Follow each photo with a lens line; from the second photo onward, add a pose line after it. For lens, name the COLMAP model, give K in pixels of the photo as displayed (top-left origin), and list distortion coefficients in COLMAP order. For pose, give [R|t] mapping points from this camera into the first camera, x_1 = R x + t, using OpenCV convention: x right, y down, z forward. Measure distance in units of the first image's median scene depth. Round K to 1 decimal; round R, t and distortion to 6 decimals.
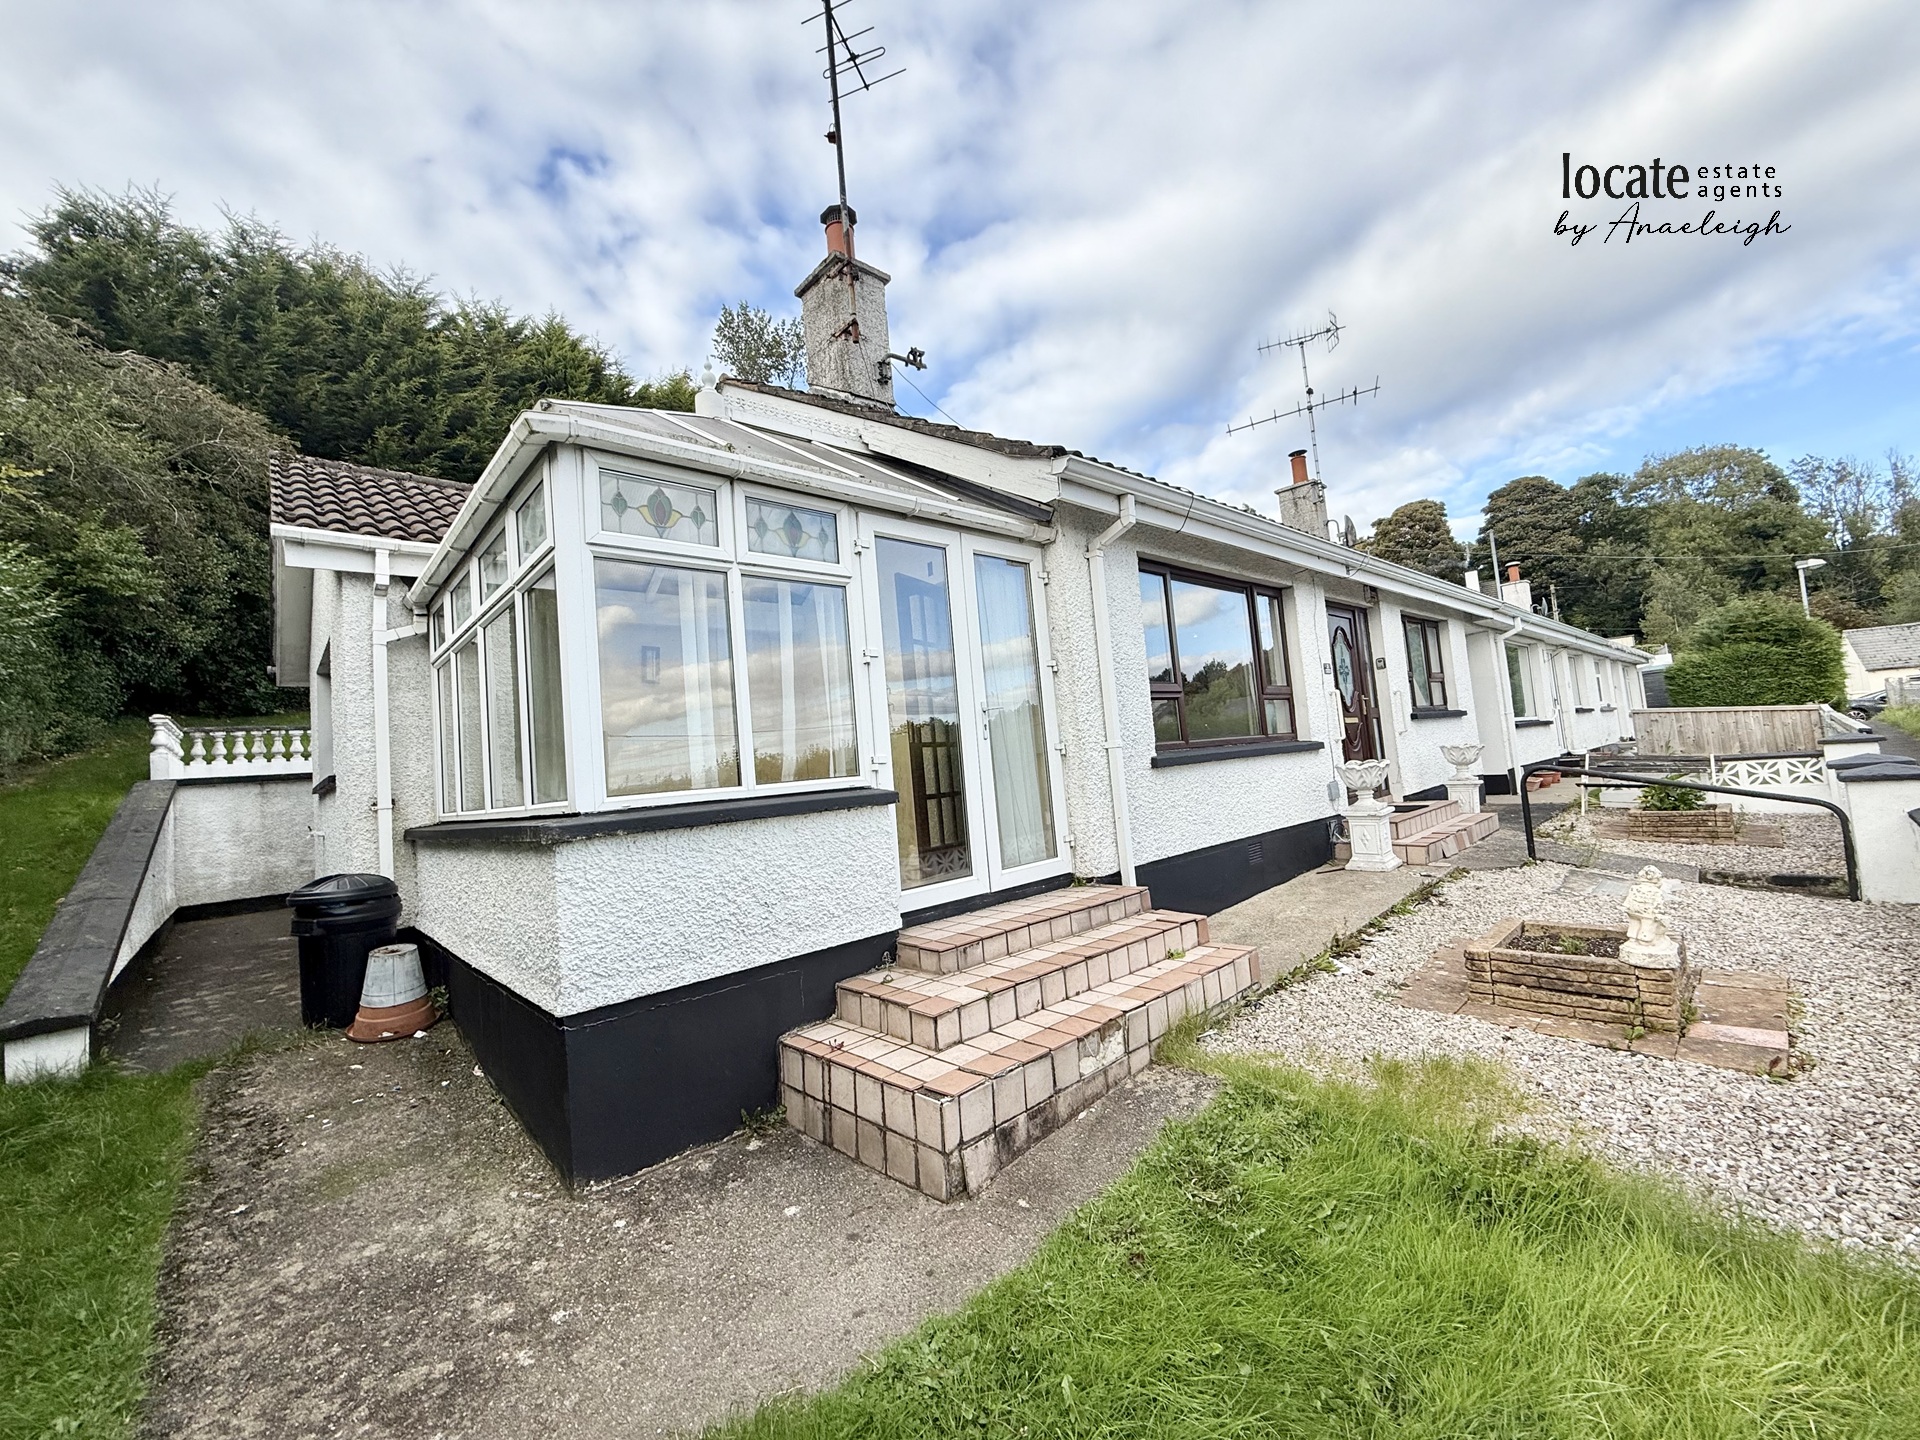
lens RADIAL K [[761.0, 0, 968.6], [0, 761.0, 720.5], [0, 0, 1]] dist [0.002293, 0.000156]
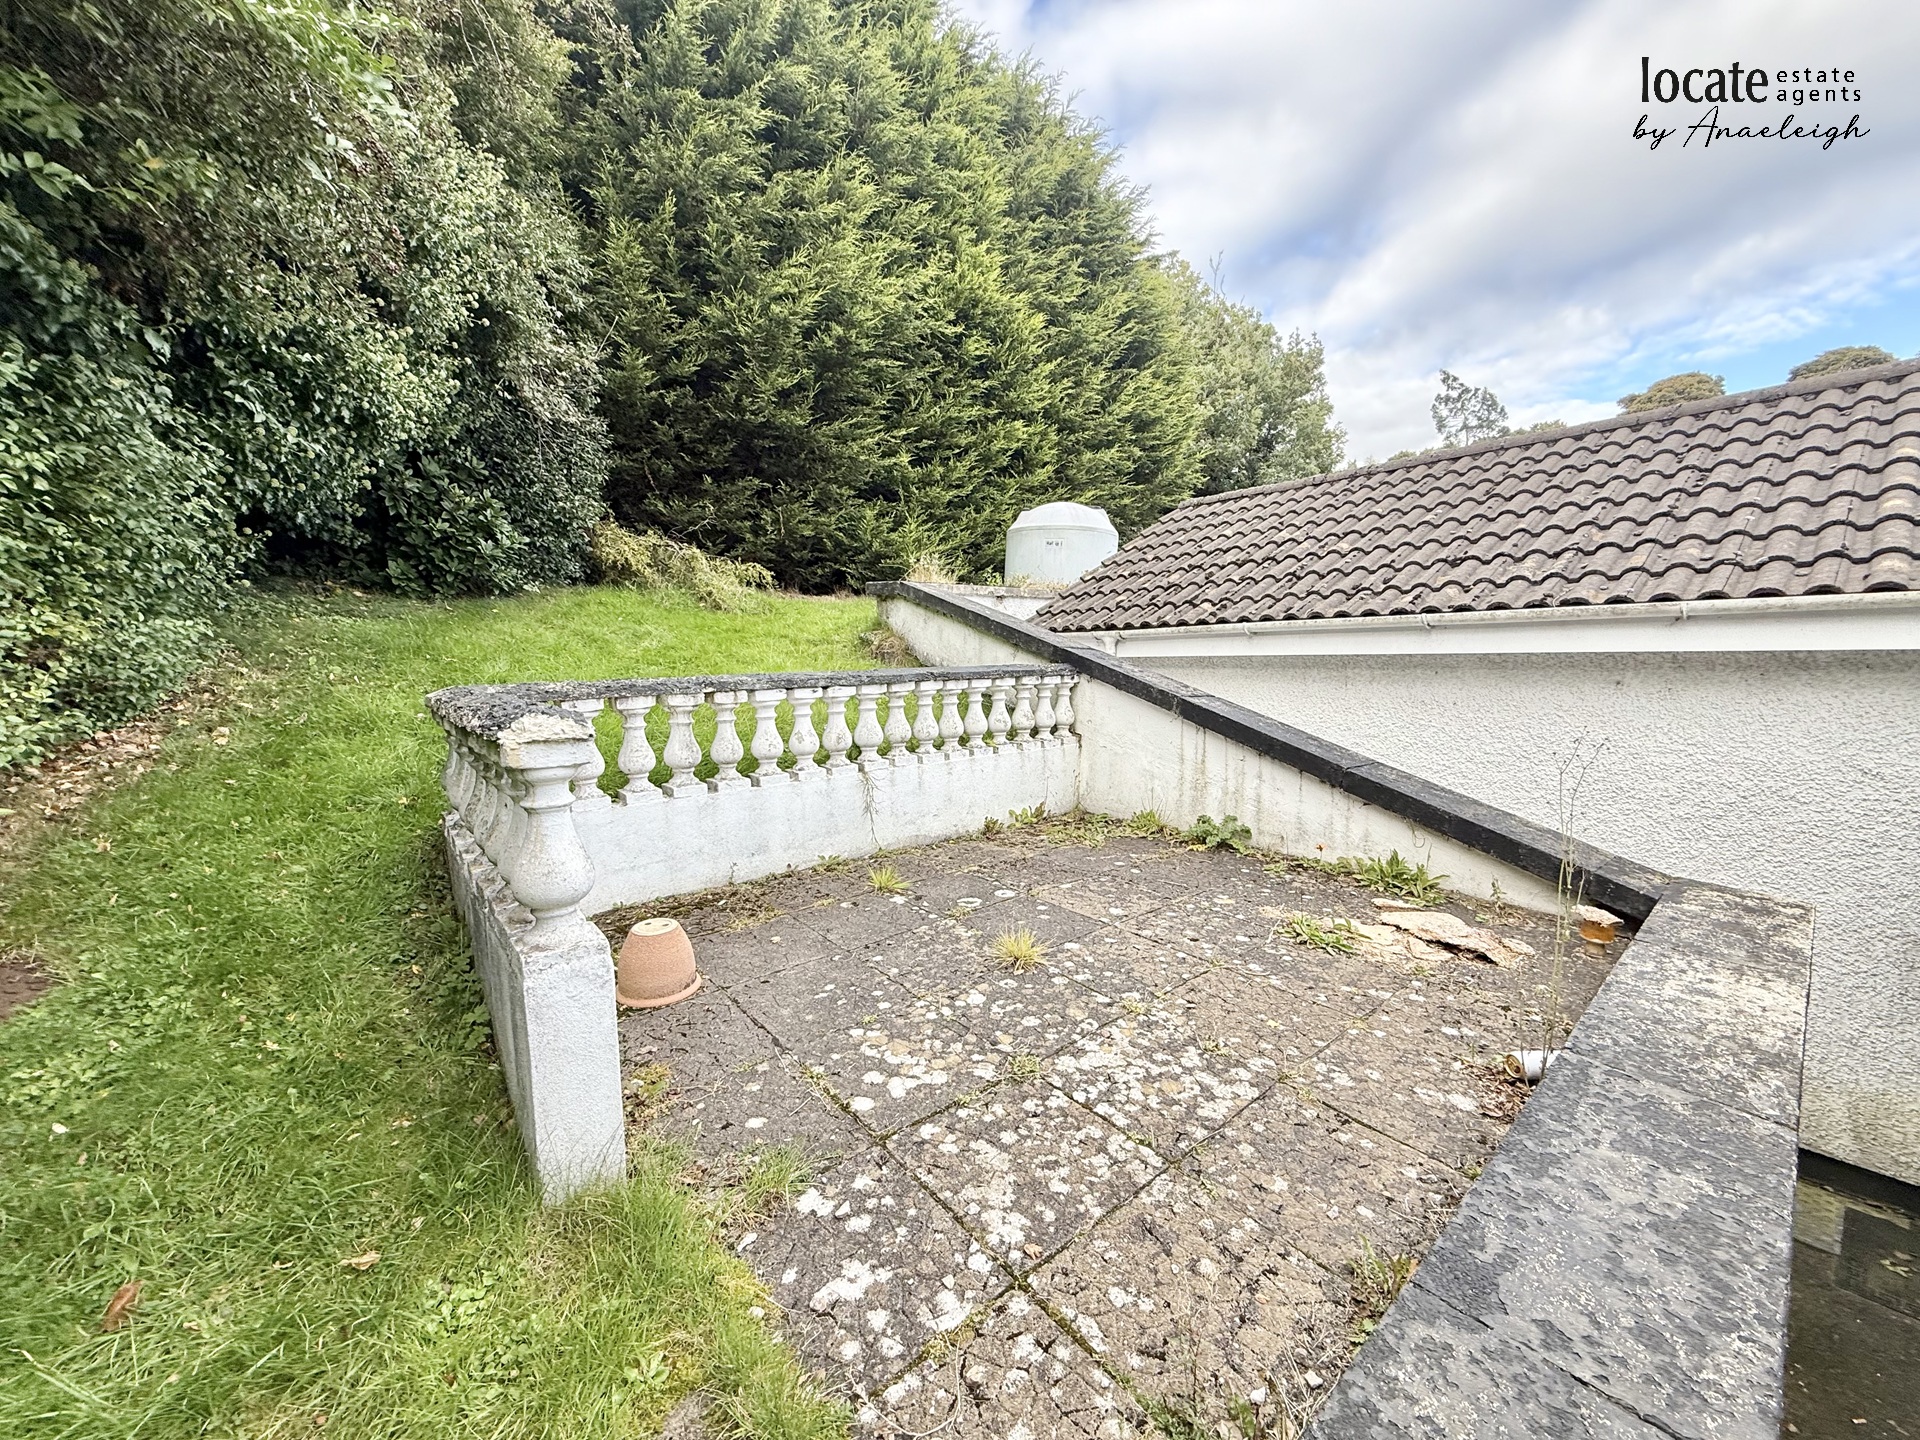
lens RADIAL K [[761.0, 0, 949.7], [0, 761.0, 721.1], [0, 0, 1]] dist [0.002293, 0.000156]
pose [[0.995419, 0.066914, -0.068293, -0.627223], [-0.055024, 0.985064, 0.163163, -0.023425], [0.078191, -0.158658, 0.984233, 0.552855]]
